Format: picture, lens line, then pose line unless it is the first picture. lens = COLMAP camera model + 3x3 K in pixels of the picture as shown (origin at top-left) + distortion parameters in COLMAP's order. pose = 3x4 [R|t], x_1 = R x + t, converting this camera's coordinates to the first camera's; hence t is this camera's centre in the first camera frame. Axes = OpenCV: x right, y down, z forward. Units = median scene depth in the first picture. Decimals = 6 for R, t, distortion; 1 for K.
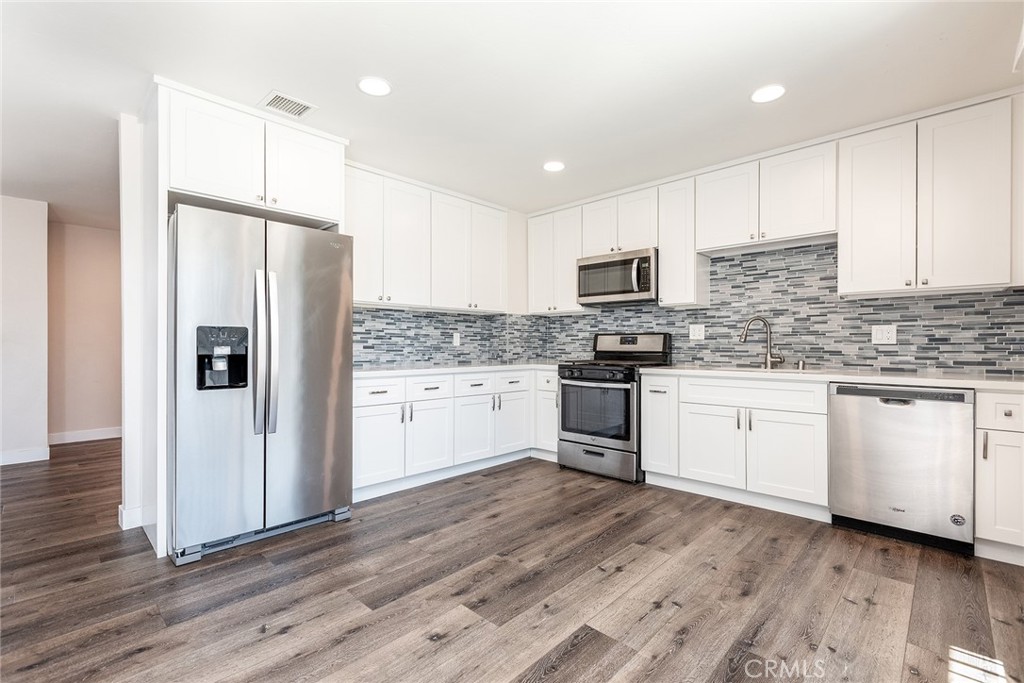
lens RADIAL K [[460.1, 0, 512.0], [0, 460.1, 341.5], [0, 0, 1]] dist [-0.003062, -0.000077]
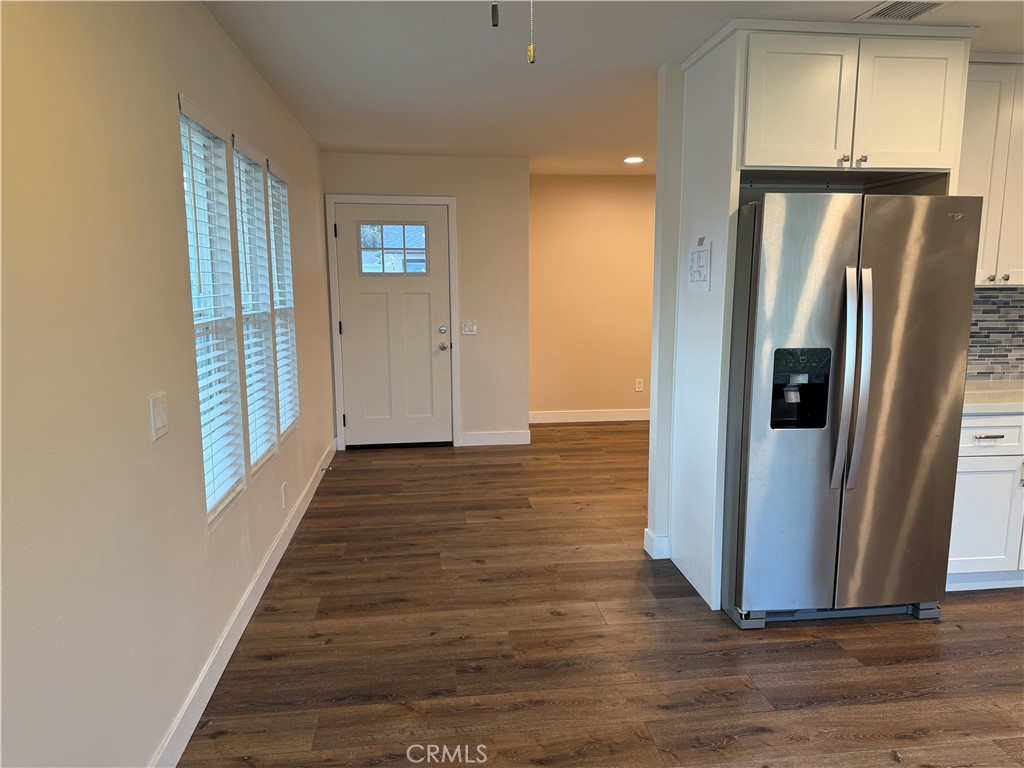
lens RADIAL K [[716.3, 0, 513.4], [0, 716.3, 387.1], [0, 0, 1]] dist [0.090465, -0.121305]
pose [[0.774103, 0.094866, -0.625911, -0.161559], [0.005974, 0.987570, 0.157069, -0.107969], [0.633031, -0.125327, 0.763914, -0.156670]]
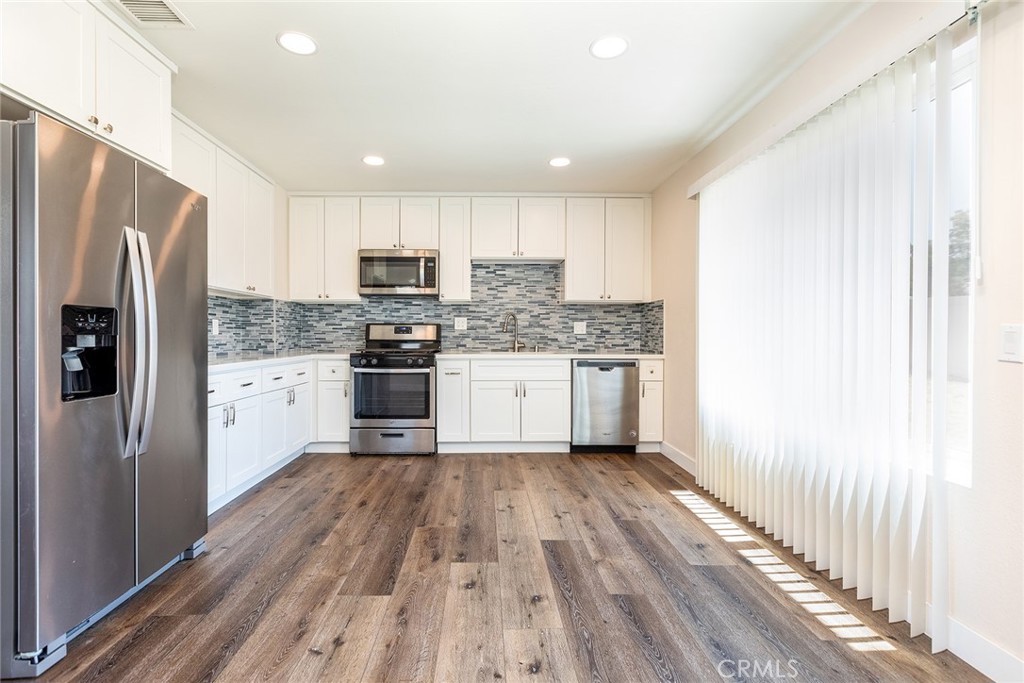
lens RADIAL K [[473.4, 0, 495.6], [0, 473.4, 336.4], [0, 0, 1]] dist [-0.004464, -0.000596]
pose [[0.711088, -0.001539, 0.703101, -0.465139], [-0.007259, 0.999928, 0.009530, 0.000570], [-0.703065, -0.011881, 0.711026, 0.053699]]
